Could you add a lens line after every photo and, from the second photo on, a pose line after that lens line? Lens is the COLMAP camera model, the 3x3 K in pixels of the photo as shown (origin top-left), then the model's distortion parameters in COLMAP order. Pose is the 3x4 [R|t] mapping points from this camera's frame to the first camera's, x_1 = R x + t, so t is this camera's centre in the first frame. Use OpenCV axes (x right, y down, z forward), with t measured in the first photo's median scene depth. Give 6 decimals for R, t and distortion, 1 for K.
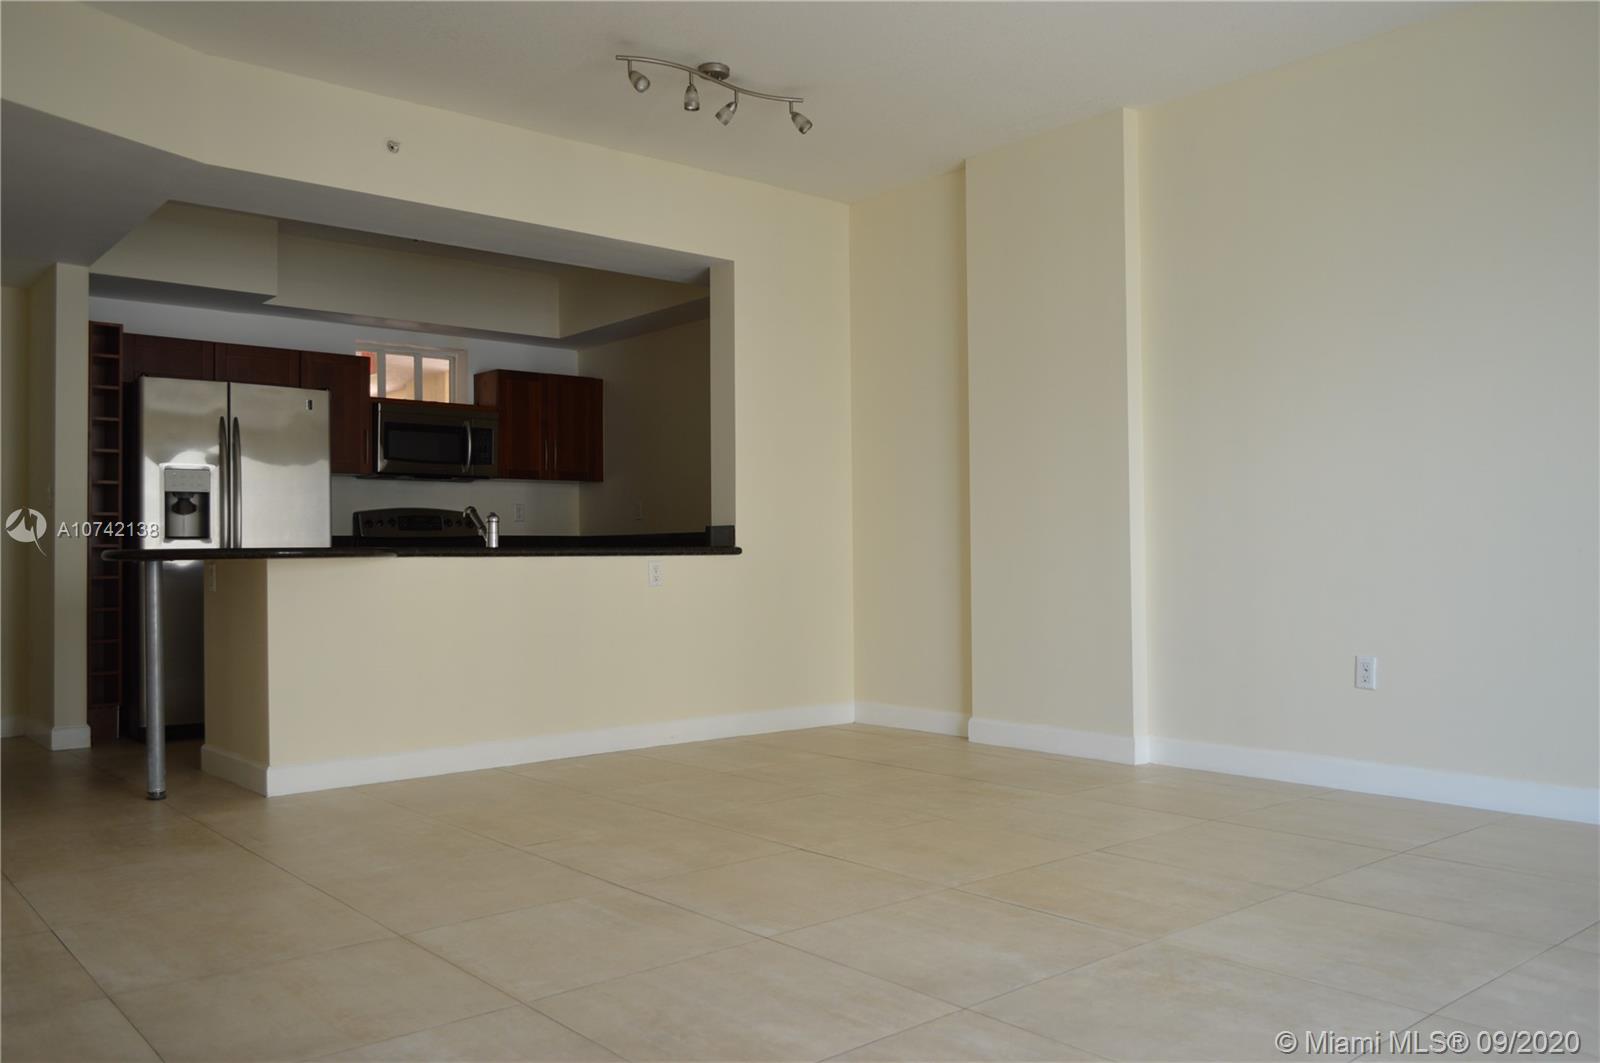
lens RADIAL K [[1268.0, 0, 800.0], [0, 1268.0, 534.1], [0, 0, 1]] dist [-0.007743, 0.005164]
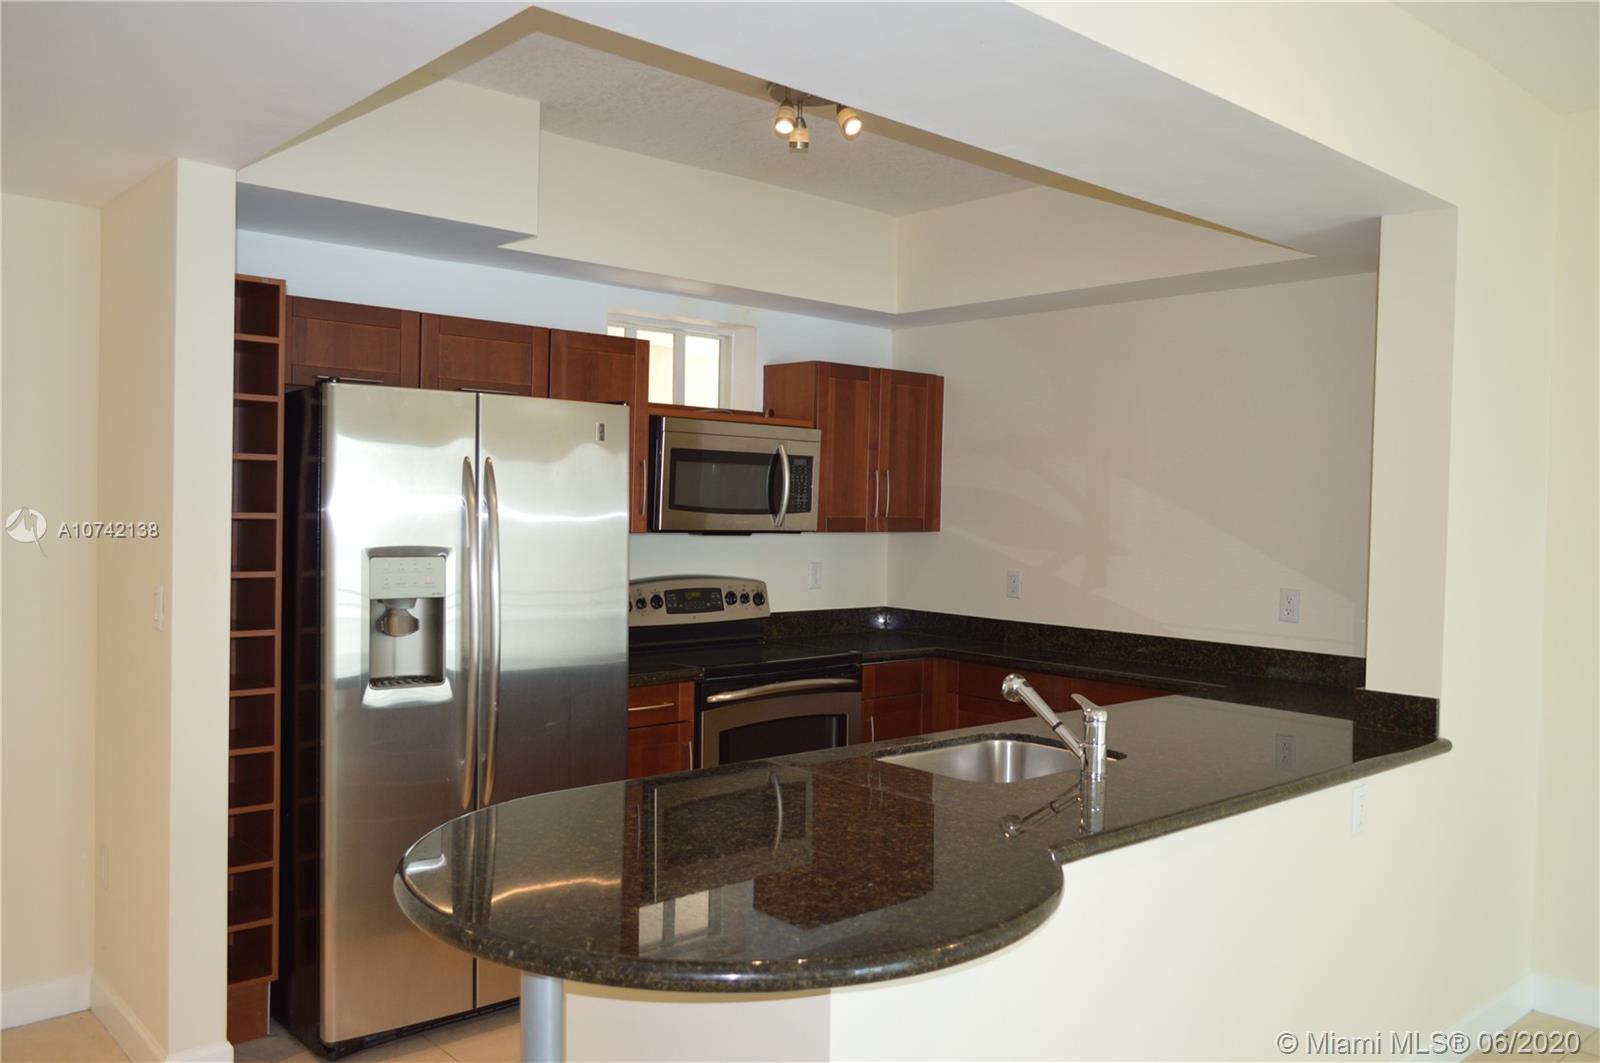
lens RADIAL K [[1268.0, 0, 799.4], [0, 1268.0, 531.0], [0, 0, 1]] dist [-0.007743, 0.005164]
pose [[0.999156, 0.030185, 0.027867, -0.291416], [-0.031307, 0.998680, 0.040723, -0.078130], [-0.026601, -0.041561, 0.998782, 0.399477]]
